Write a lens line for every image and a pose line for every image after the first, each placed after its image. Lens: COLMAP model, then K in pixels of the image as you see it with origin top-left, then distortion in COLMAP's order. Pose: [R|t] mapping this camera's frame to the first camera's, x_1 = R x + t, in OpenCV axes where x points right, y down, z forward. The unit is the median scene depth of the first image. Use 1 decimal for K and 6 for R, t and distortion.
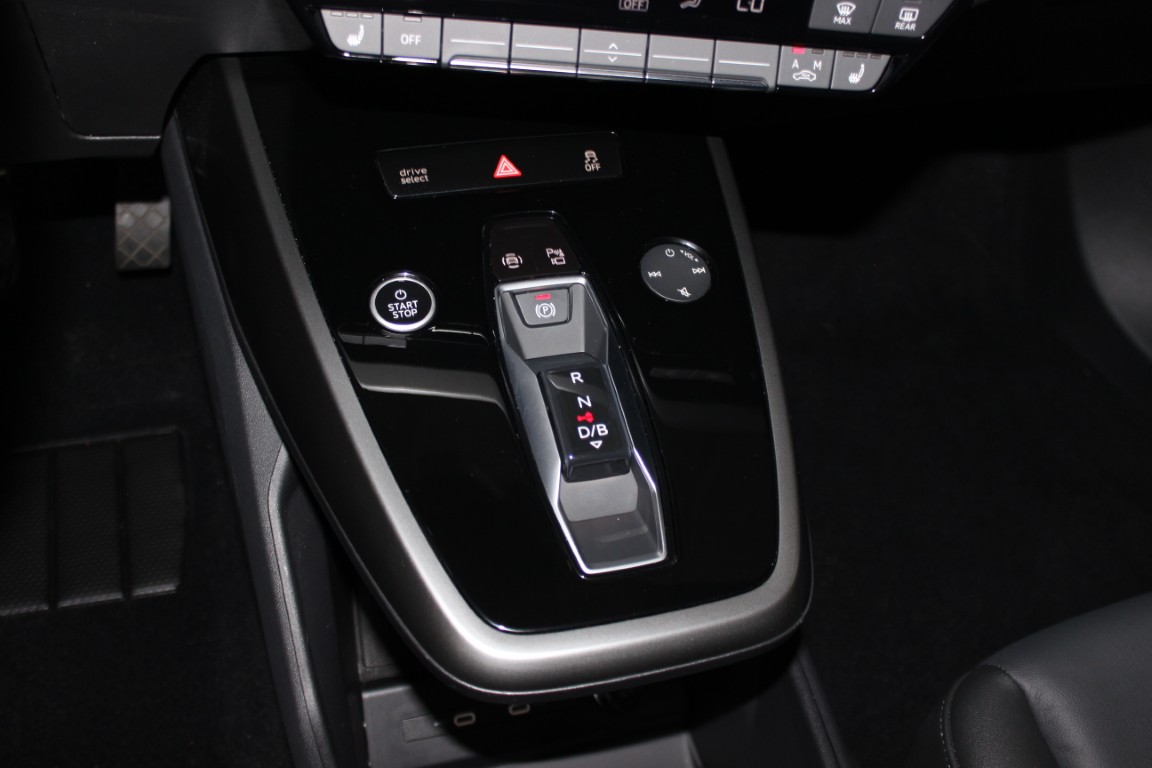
lens RADIAL K [[1239.0, 0, 576.0], [0, 1239.0, 384.0], [0, 0, 1]] dist [-0.098990, 0.040694]
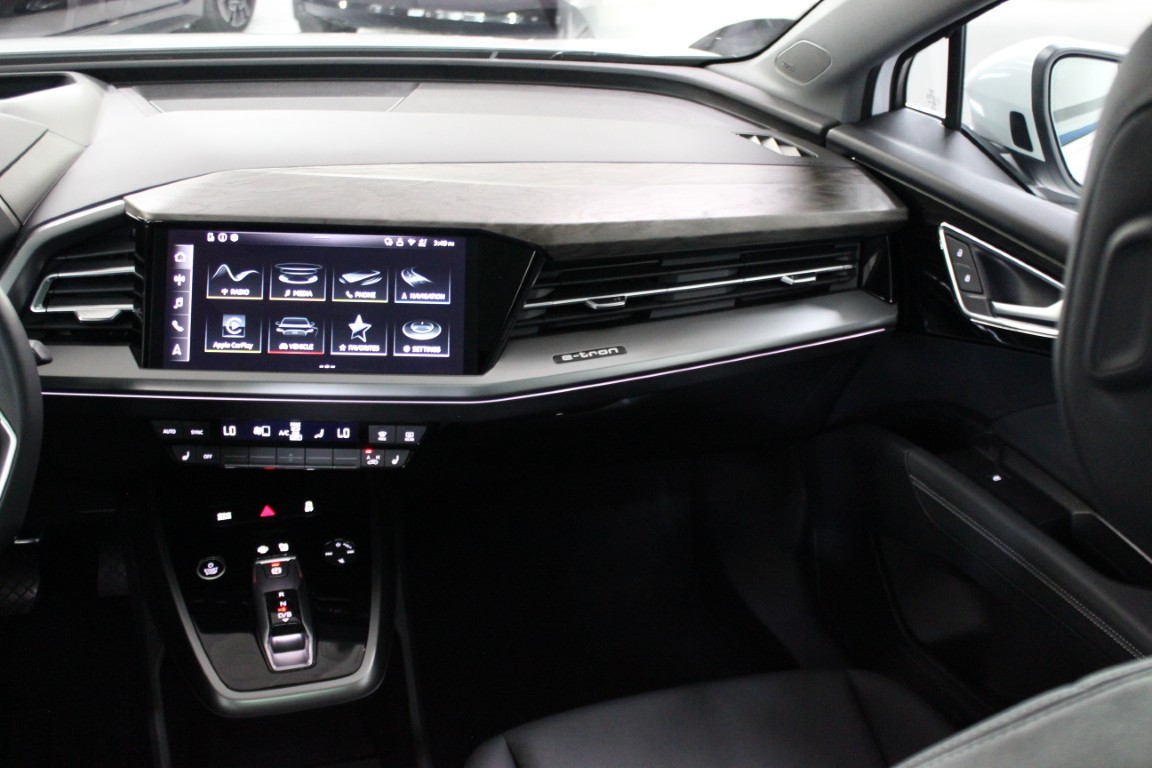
lens RADIAL K [[1239.0, 0, 576.0], [0, 1239.0, 384.0], [0, 0, 1]] dist [-0.098990, 0.040694]
pose [[0.998544, -0.053755, 0.004478, 0.568833], [0.052357, 0.945886, -0.320247, 0.392140], [0.012979, 0.320015, 0.947323, -1.309152]]
